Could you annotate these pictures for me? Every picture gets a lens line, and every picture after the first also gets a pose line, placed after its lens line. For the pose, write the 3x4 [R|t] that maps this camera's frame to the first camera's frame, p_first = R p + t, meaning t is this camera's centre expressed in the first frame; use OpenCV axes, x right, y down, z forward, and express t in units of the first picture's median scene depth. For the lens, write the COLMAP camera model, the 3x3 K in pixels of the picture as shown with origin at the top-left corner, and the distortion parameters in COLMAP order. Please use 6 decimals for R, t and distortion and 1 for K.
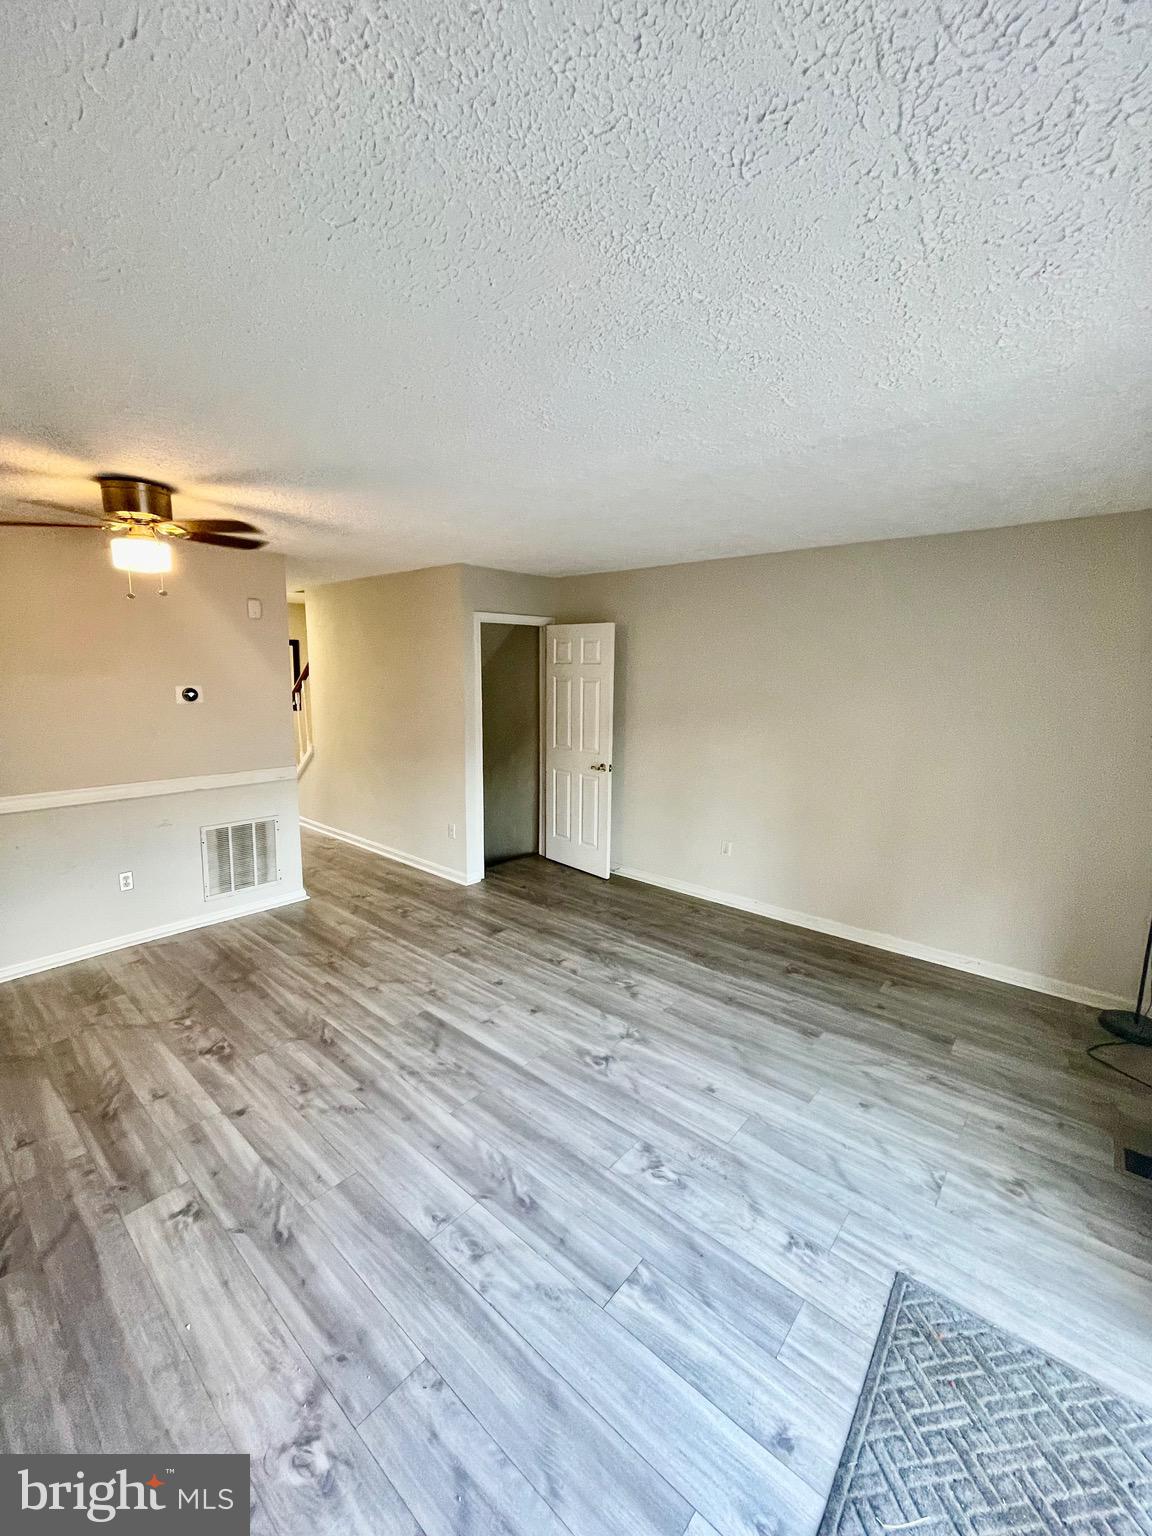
lens RADIAL K [[619.6, 0, 574.3], [0, 619.6, 763.2], [0, 0, 1]] dist [-0.002948, 0.000772]
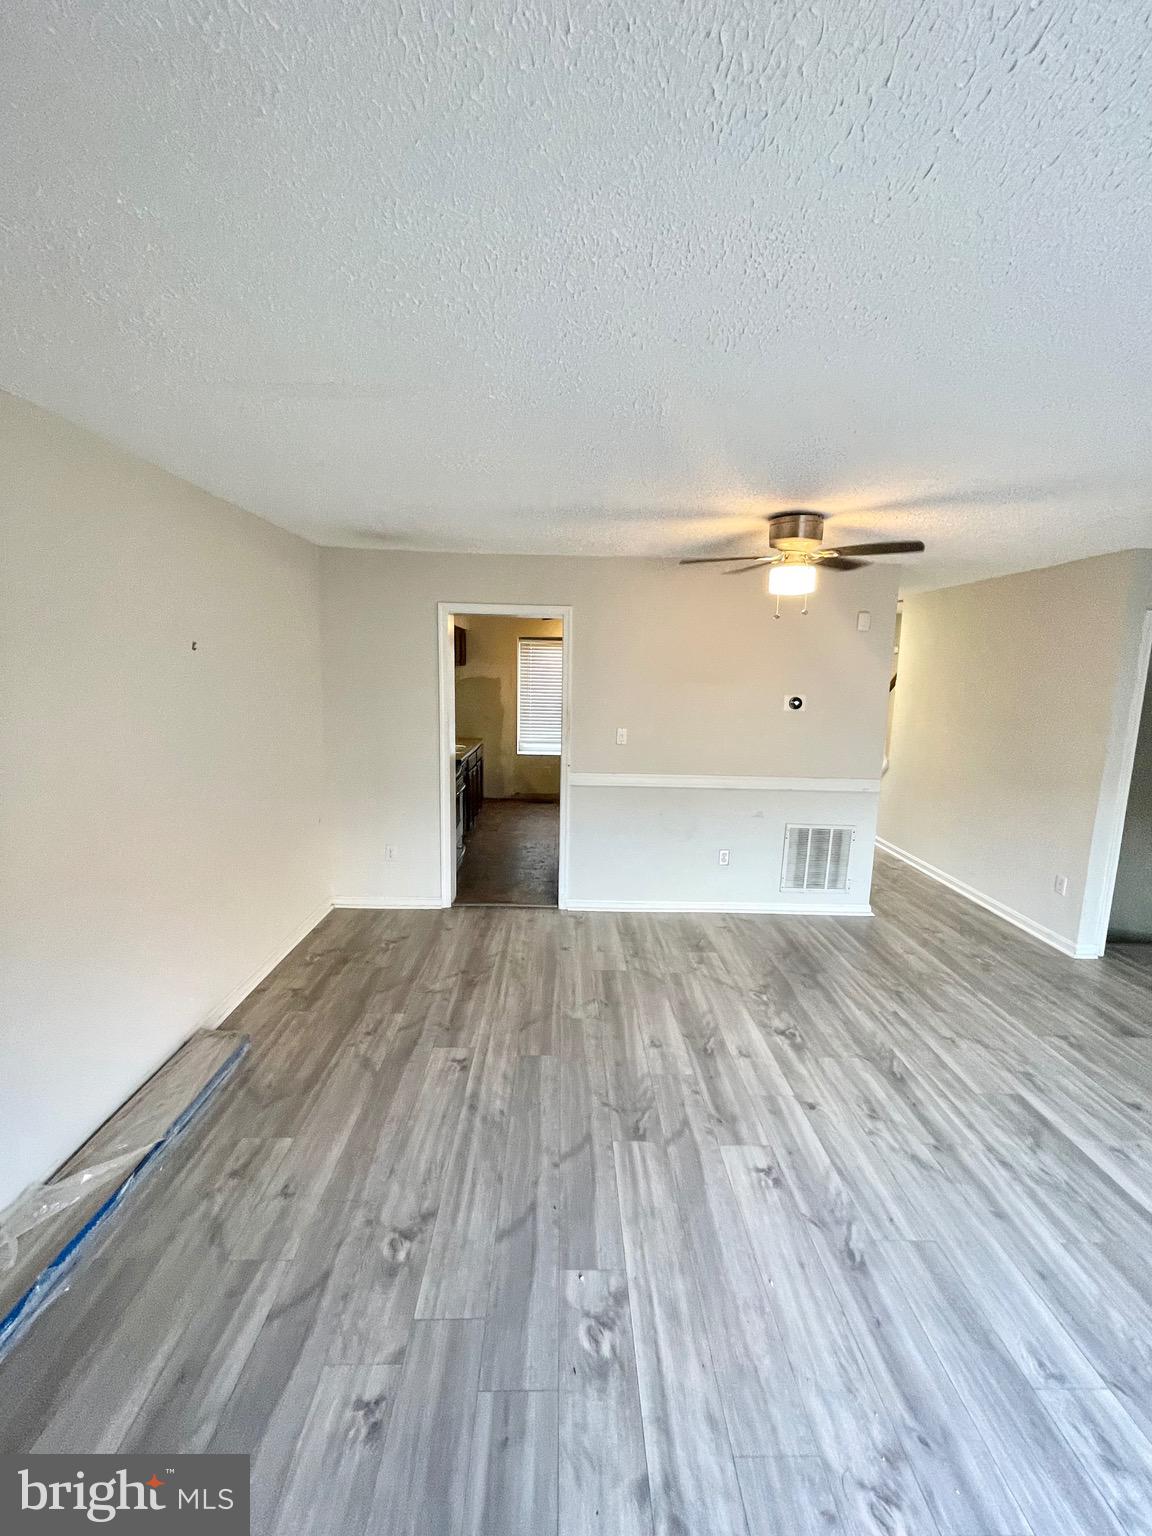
lens RADIAL K [[619.6, 0, 574.3], [0, 619.6, 763.2], [0, 0, 1]] dist [-0.002948, 0.000772]
pose [[0.668390, 0.113720, -0.735067, -0.078002], [-0.124174, 0.991435, 0.040471, -0.000802], [0.733373, 0.064226, 0.676786, -0.027607]]
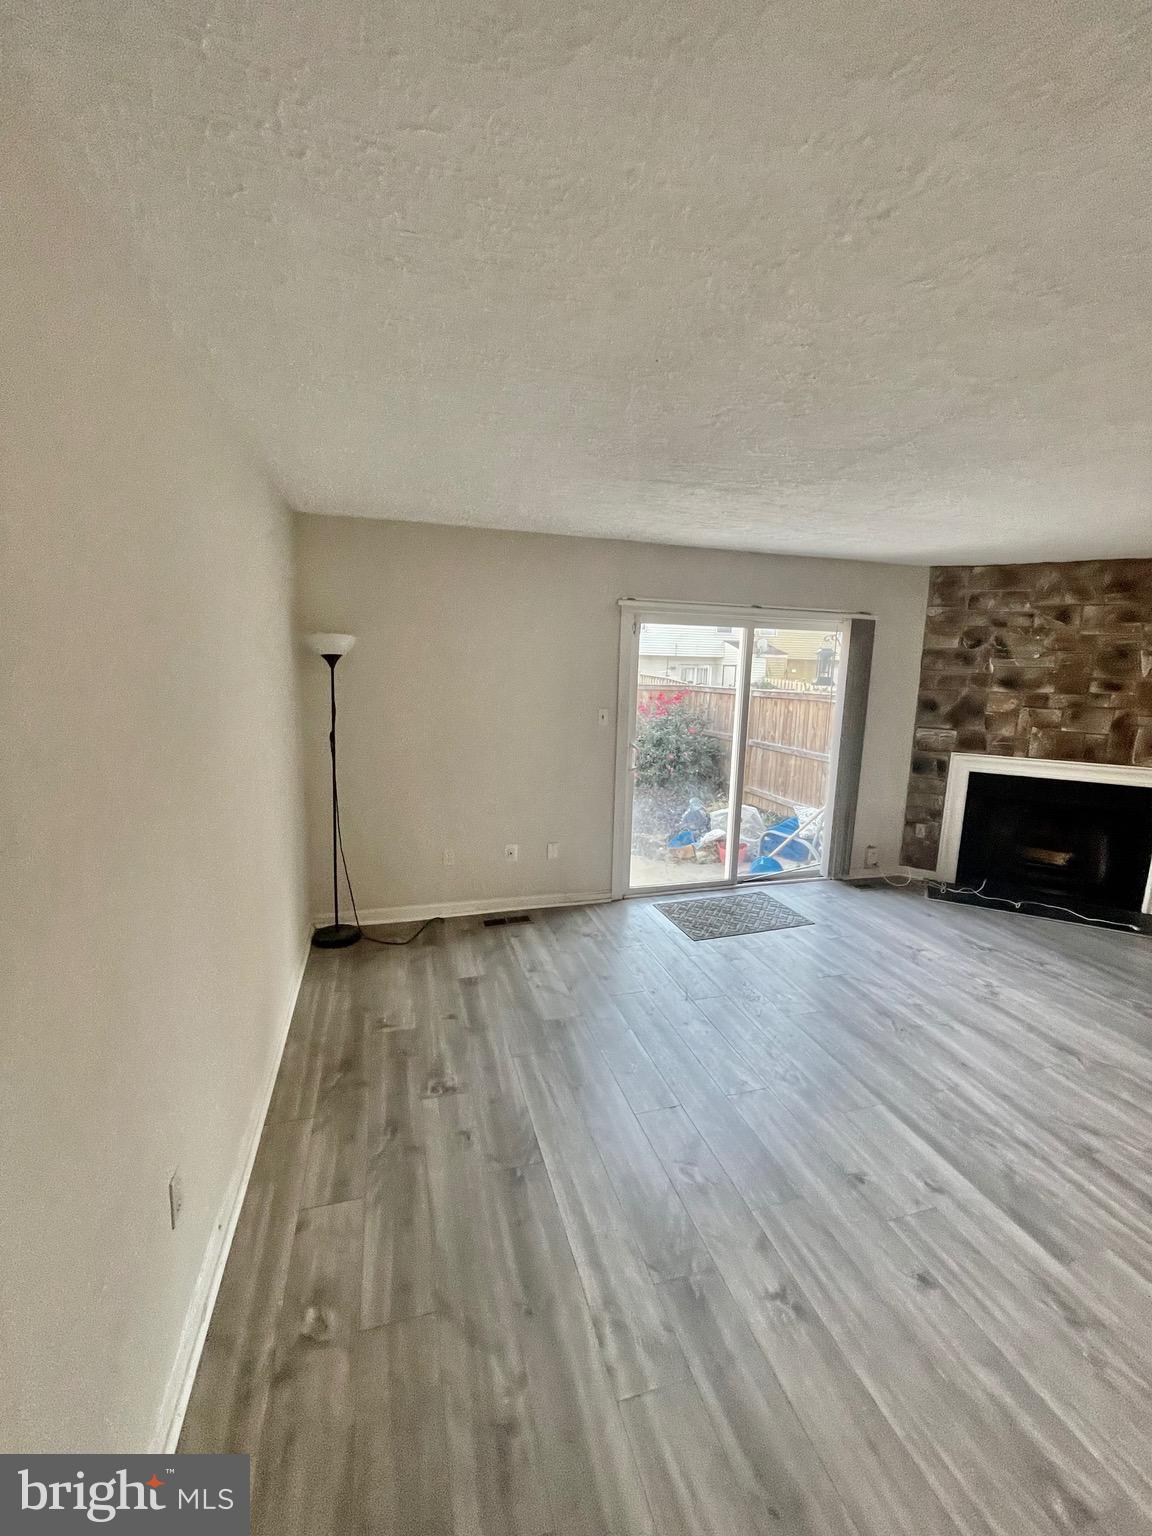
lens RADIAL K [[619.6, 0, 574.3], [0, 619.6, 763.2], [0, 0, 1]] dist [-0.002948, 0.000772]
pose [[-0.840607, -0.117925, 0.528653, -0.103538], [0.049598, 0.955153, 0.291929, -0.228500], [-0.539370, 0.271618, -0.797059, 1.527249]]
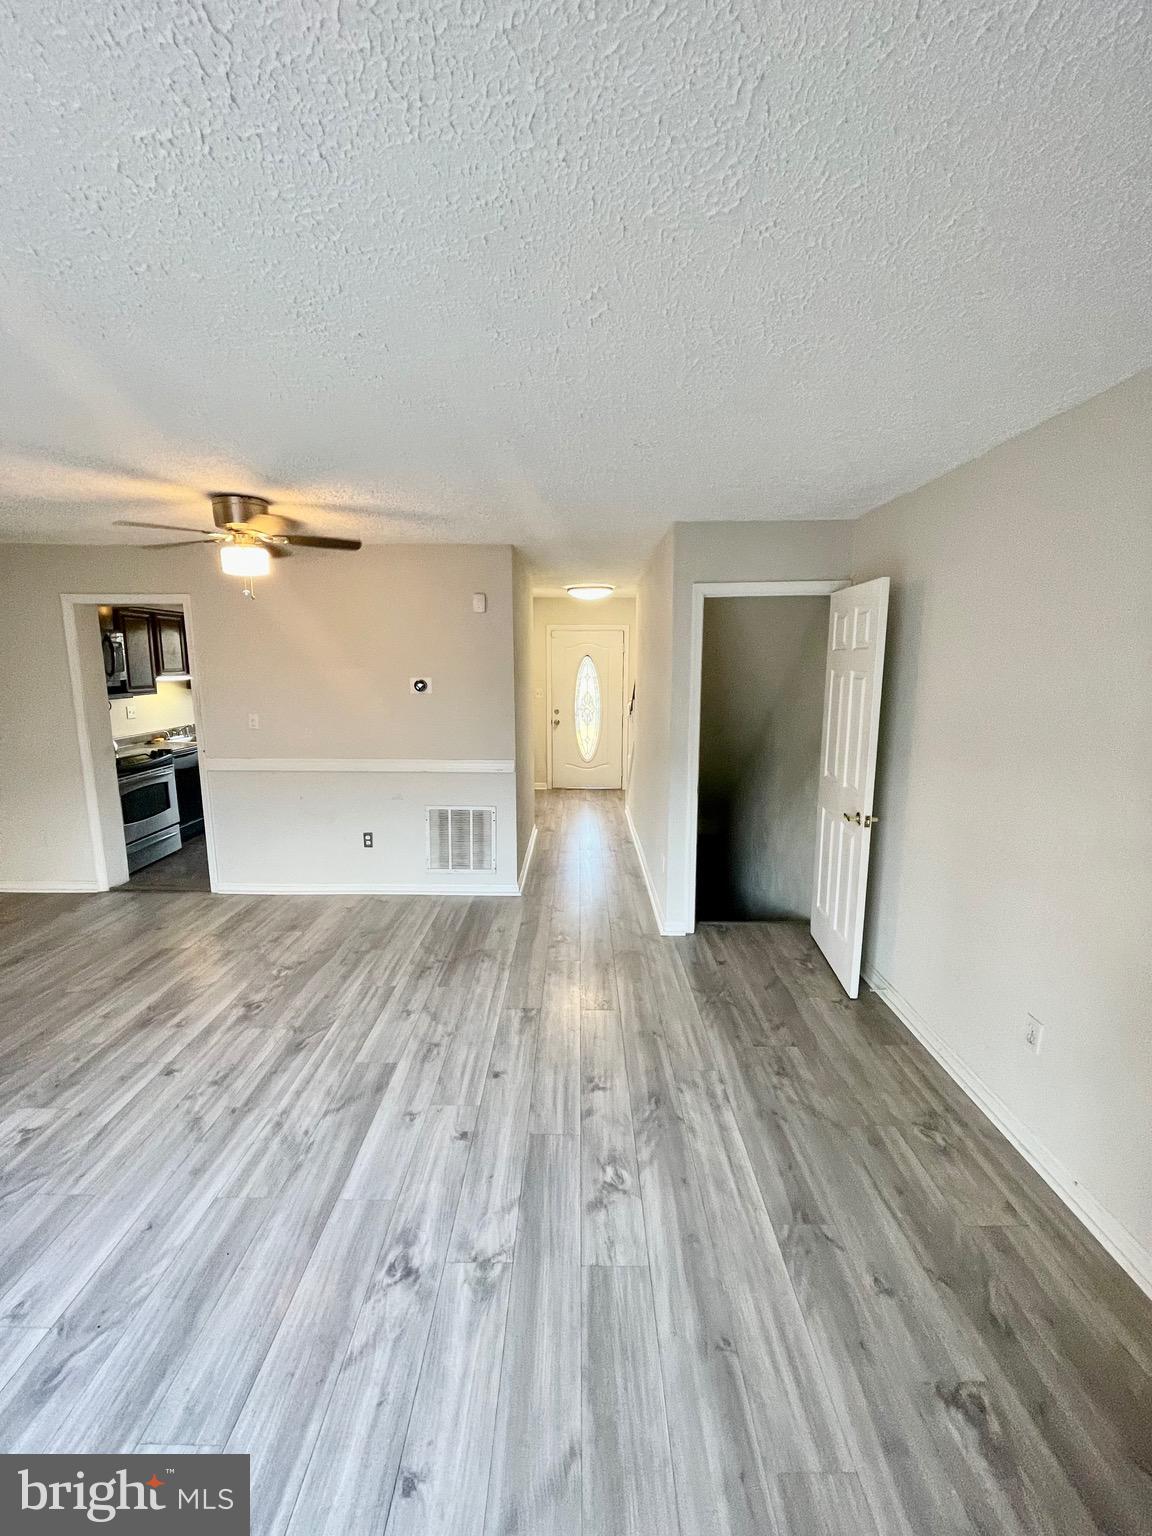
lens RADIAL K [[621.8, 0, 573.3], [0, 621.8, 762.9], [0, 0, 1]] dist [-0.002495, 0.000223]
pose [[0.648737, 0.113478, -0.752504, 0.492670], [-0.109774, 0.992432, 0.055023, -0.078031], [0.753054, 0.046910, 0.656285, 0.586601]]
